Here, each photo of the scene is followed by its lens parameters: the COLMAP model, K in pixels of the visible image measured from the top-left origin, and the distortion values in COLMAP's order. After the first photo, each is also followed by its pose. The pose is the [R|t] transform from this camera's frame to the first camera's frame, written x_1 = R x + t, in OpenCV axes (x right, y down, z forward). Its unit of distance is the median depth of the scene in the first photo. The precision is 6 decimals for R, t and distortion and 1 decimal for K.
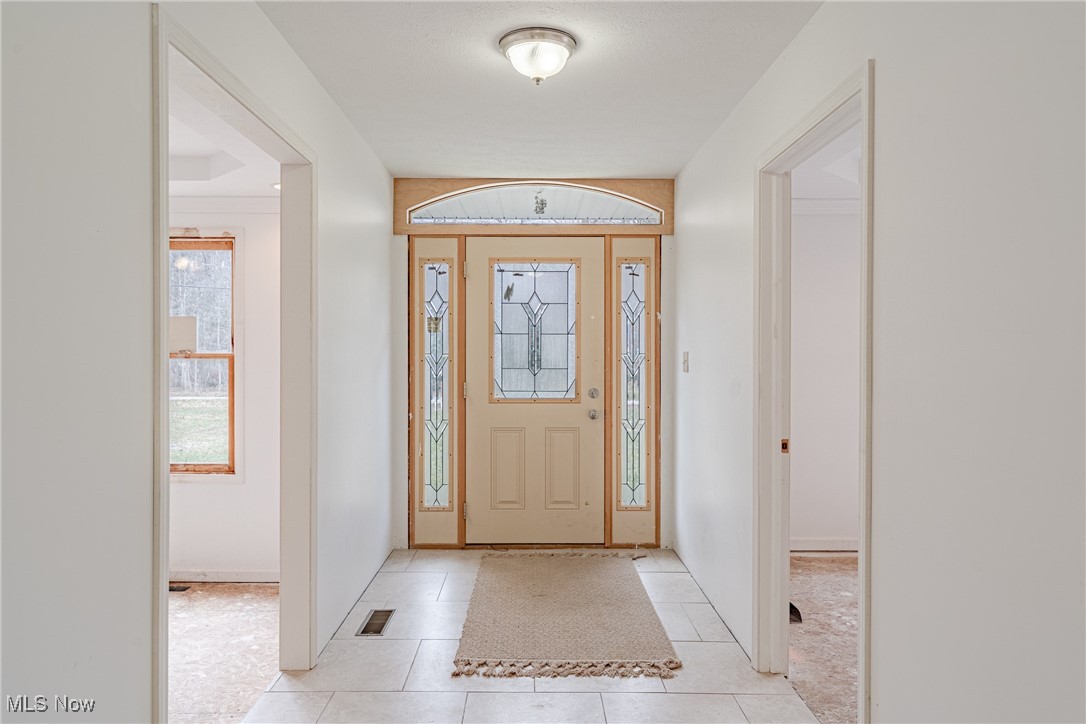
lens RADIAL K [[739.8, 0, 543.0], [0, 739.8, 362.0], [0, 0, 1]] dist [0.008827, 0.000146]
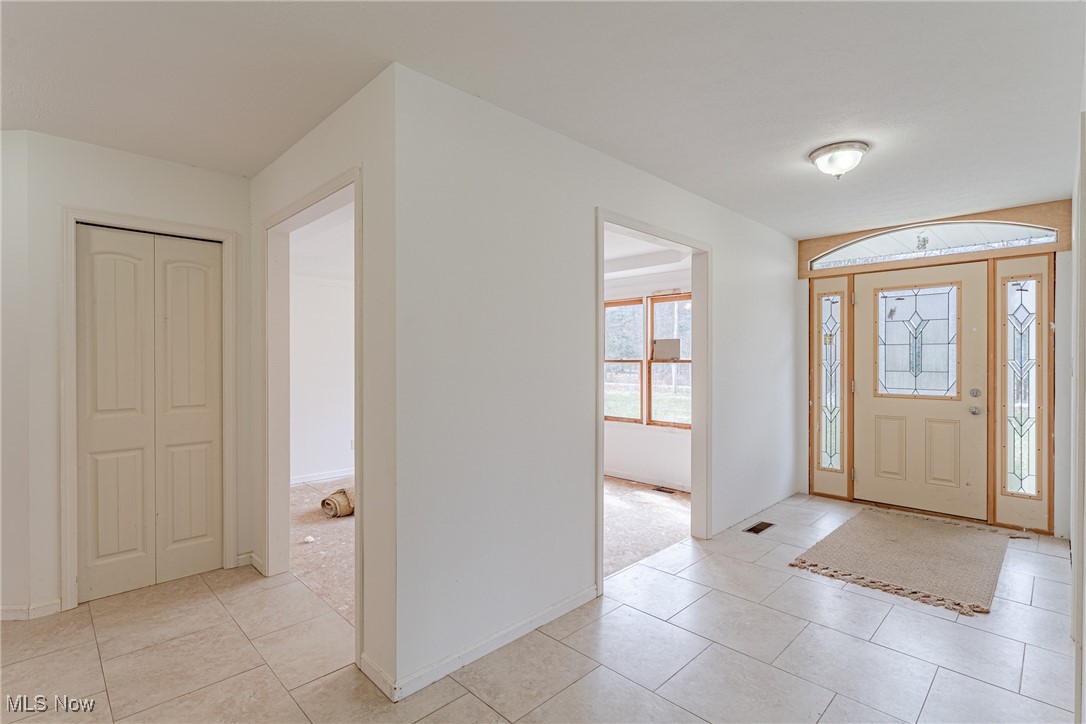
lens RADIAL K [[513.8, 0, 543.0], [0, 513.8, 362.0], [0, 0, 1]] dist [-0.001221, -0.000265]
pose [[0.700317, 0.001939, -0.713830, 0.171109], [-0.008254, 0.999951, -0.005381, 0.002783], [0.713784, 0.009660, 0.700299, -0.079384]]
